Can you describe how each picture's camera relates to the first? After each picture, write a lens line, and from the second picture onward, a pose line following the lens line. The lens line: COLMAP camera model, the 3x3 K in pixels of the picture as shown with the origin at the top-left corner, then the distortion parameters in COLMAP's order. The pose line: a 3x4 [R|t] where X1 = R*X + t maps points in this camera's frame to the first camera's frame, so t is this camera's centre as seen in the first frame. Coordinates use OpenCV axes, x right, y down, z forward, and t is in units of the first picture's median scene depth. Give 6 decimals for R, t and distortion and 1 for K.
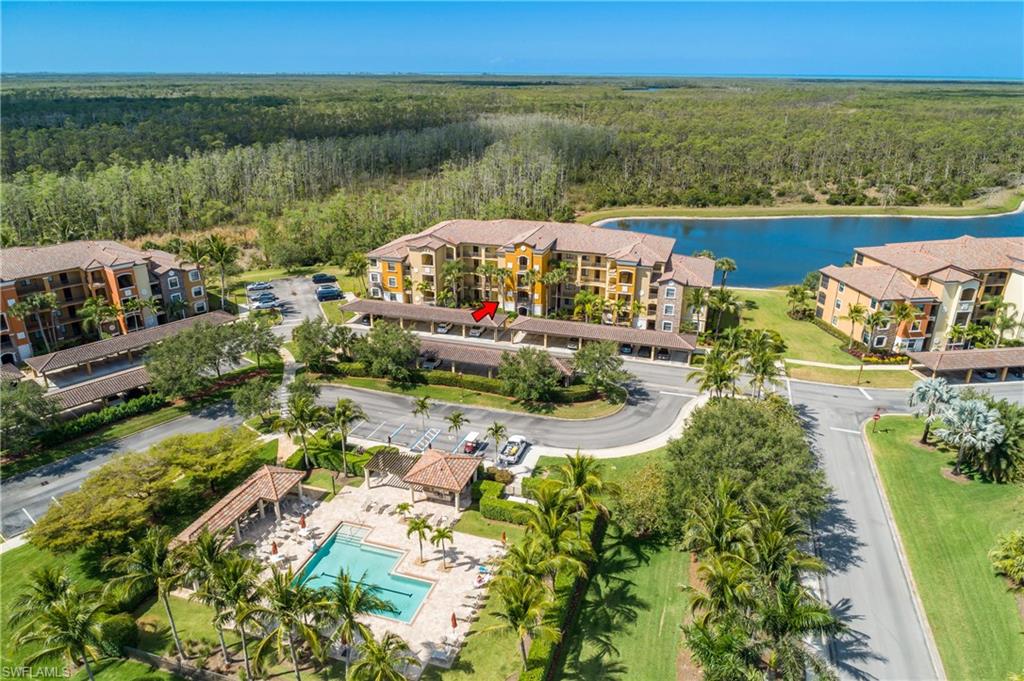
lens RADIAL K [[683.2, 0, 508.5], [0, 683.2, 355.2], [0, 0, 1]] dist [-0.006096, 0.000196]
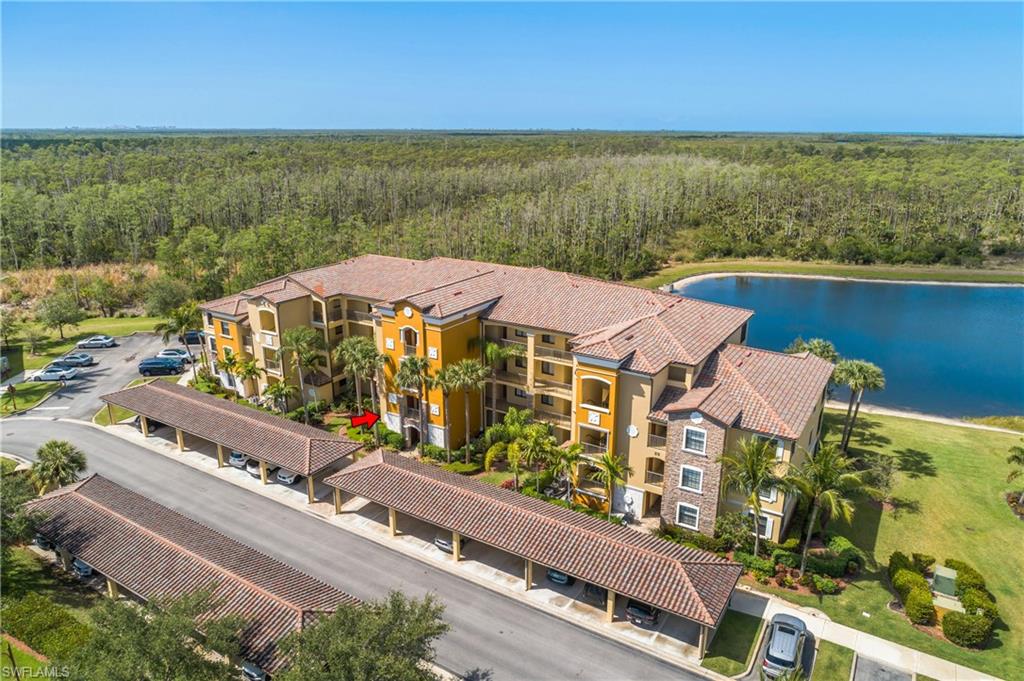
lens RADIAL K [[683.2, 0, 508.5], [0, 683.2, 355.2], [0, 0, 1]] dist [-0.006096, 0.000196]
pose [[0.969205, 0.077619, -0.233704, 0.203004], [-0.094969, 0.993427, -0.063910, -0.097165], [0.227207, 0.084136, 0.970205, 0.520550]]
